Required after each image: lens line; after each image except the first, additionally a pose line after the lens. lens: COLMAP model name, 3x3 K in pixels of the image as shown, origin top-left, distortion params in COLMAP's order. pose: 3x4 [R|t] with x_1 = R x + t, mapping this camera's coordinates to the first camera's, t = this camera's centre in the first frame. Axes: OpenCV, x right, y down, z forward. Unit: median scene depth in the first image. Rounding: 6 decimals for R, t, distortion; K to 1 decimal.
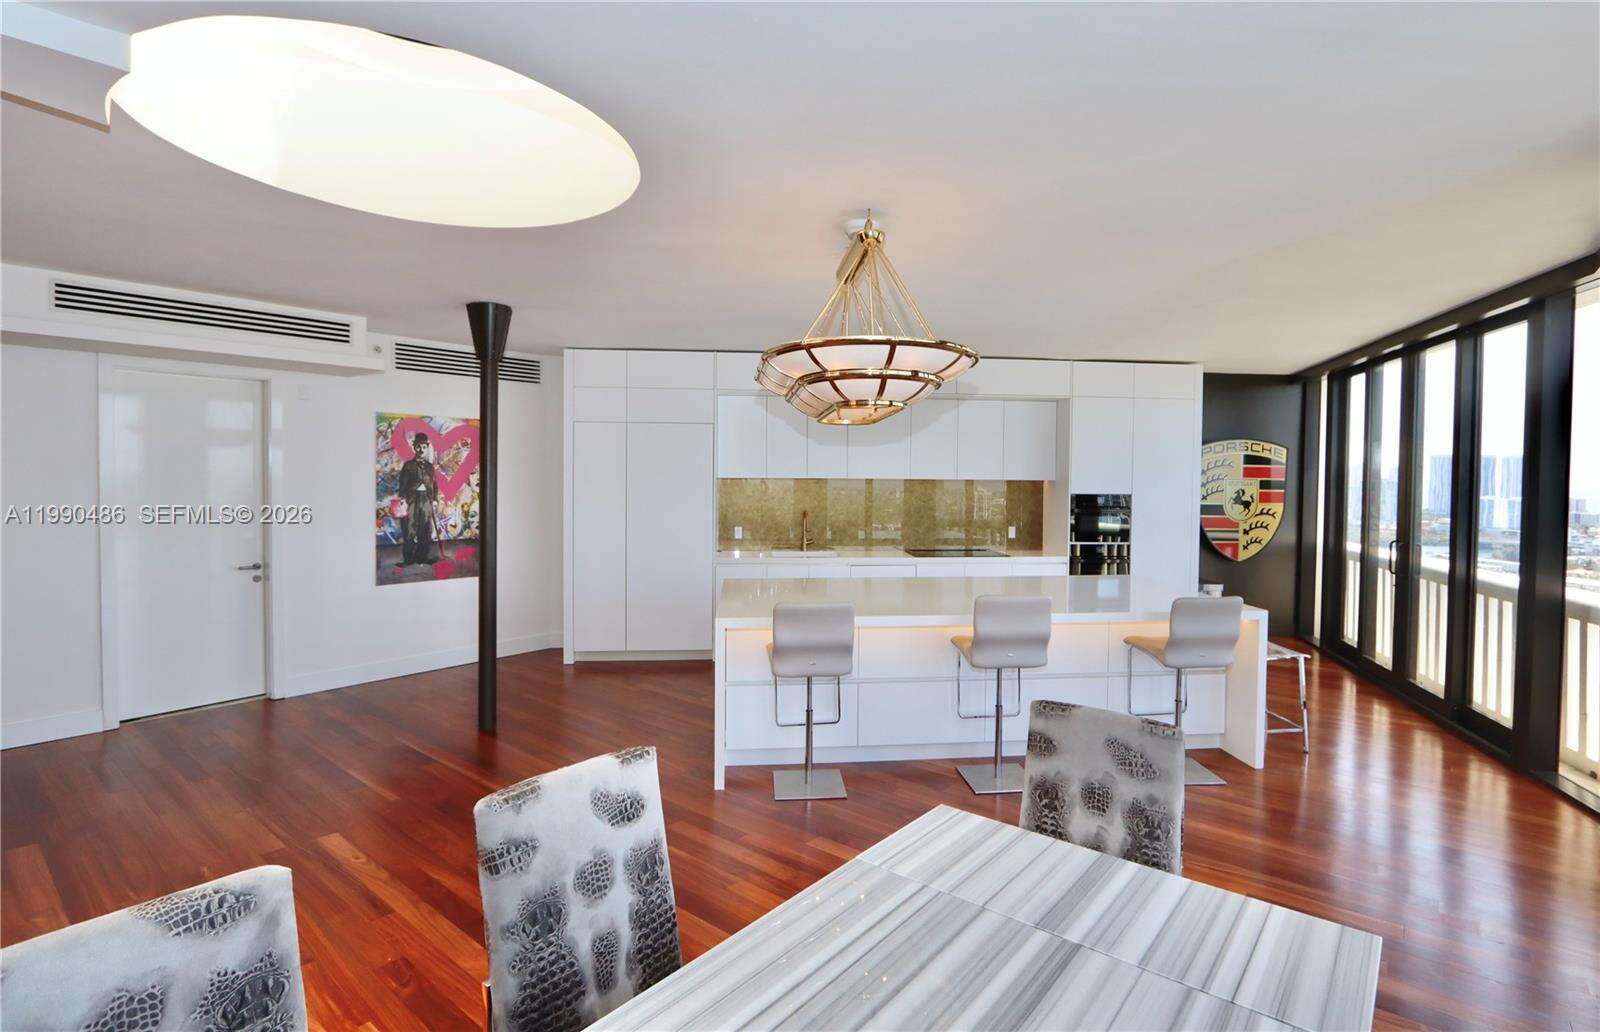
lens RADIAL K [[779.1, 0, 821.6], [0, 779.1, 483.1], [0, 0, 1]] dist [-0.004902, 0.001093]
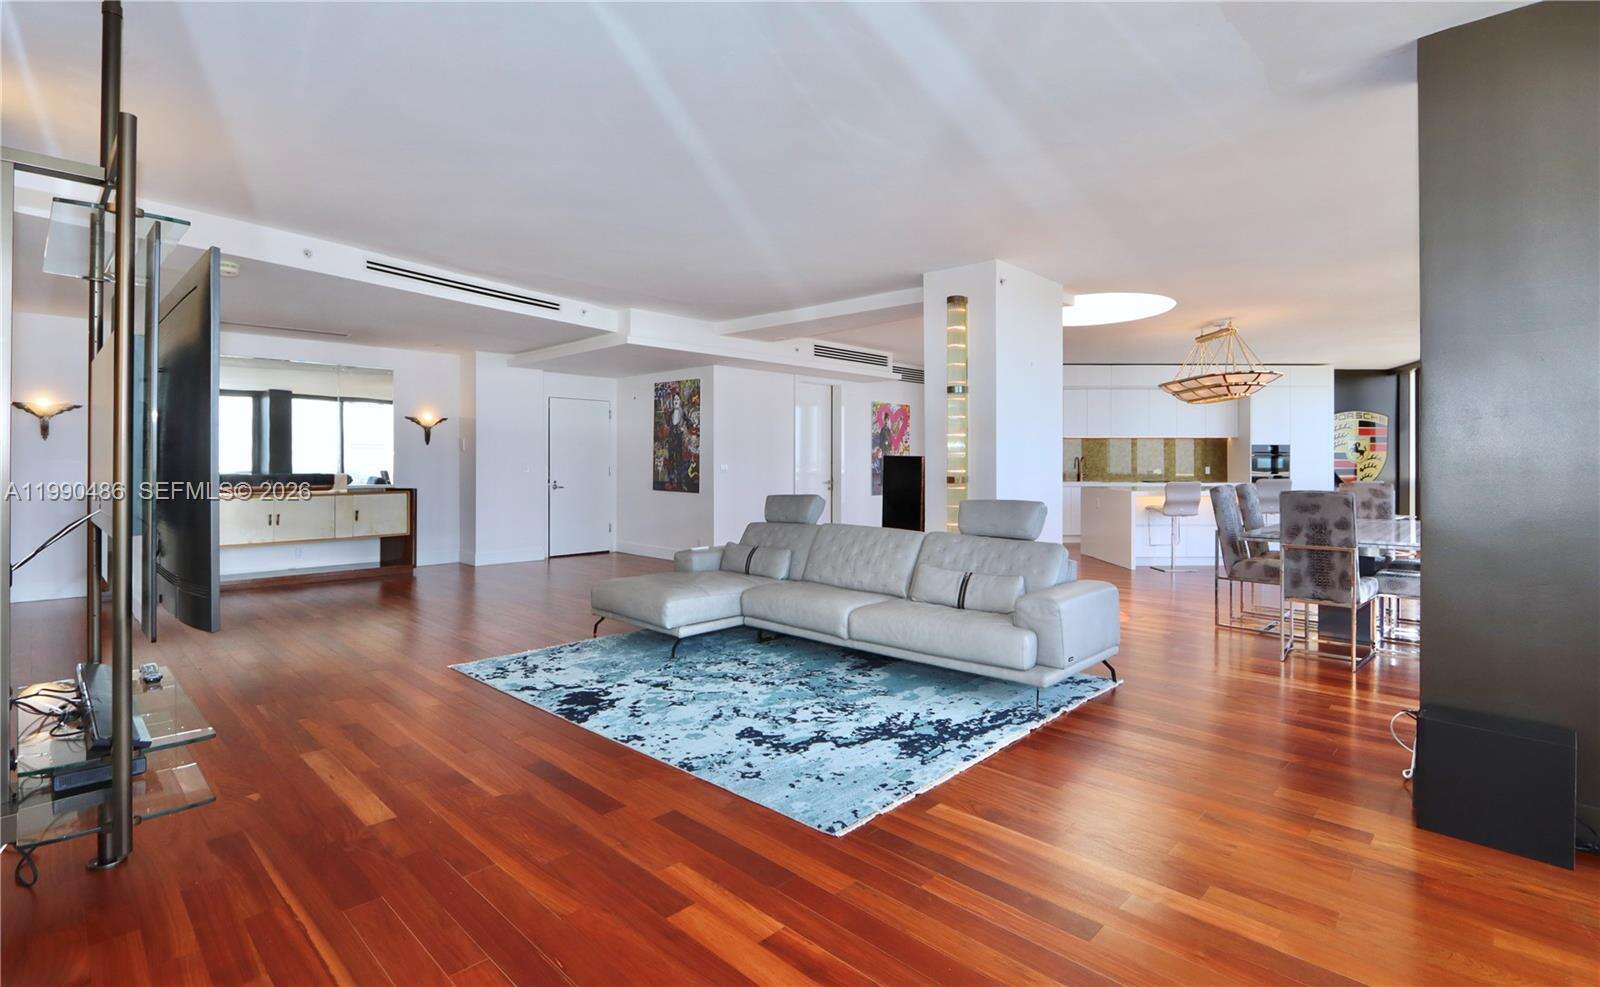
lens RADIAL K [[784.1, 0, 805.5], [0, 784.1, 451.0], [0, 0, 1]] dist [0.021885, -0.000194]
pose [[0.997991, -0.009215, -0.062686, -0.583630], [0.007863, 0.999732, -0.021791, 0.063003], [0.062870, 0.021254, 0.997795, -0.822065]]
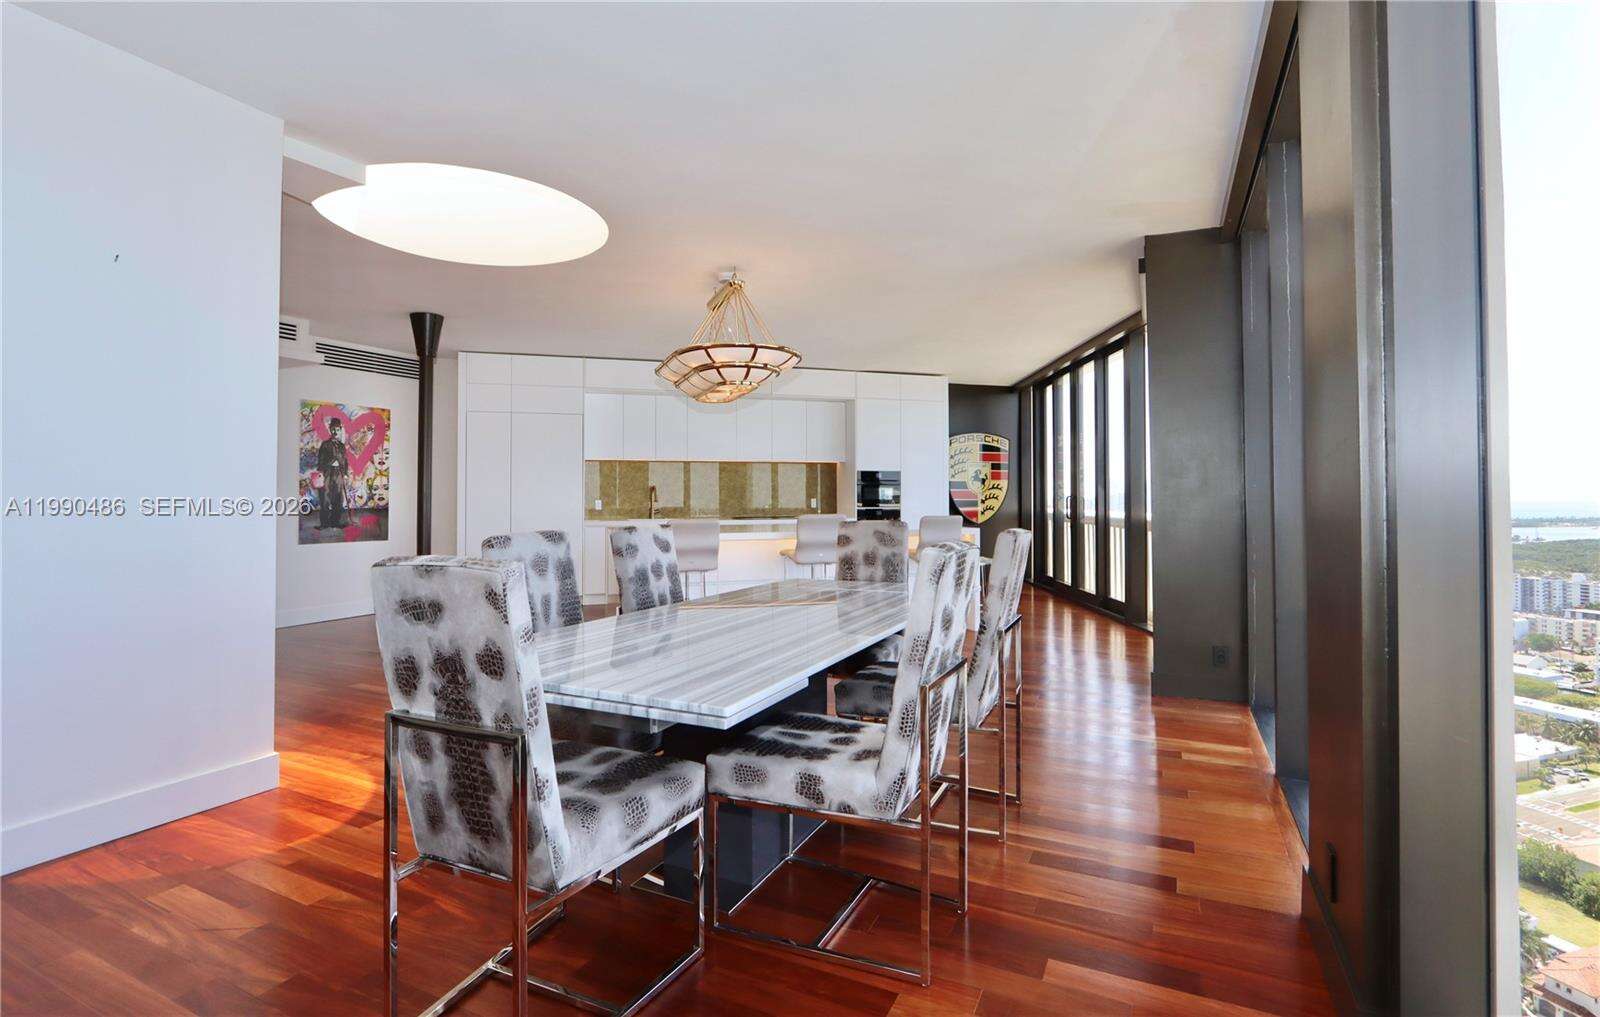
lens RADIAL K [[779.1, 0, 777.9], [0, 779.1, 455.6], [0, 0, 1]] dist [-0.004902, 0.001093]
pose [[0.978484, -0.000556, 0.206323, -0.095906], [0.013064, 0.998156, -0.059271, 0.072597], [-0.205910, 0.060691, 0.976687, -0.302185]]
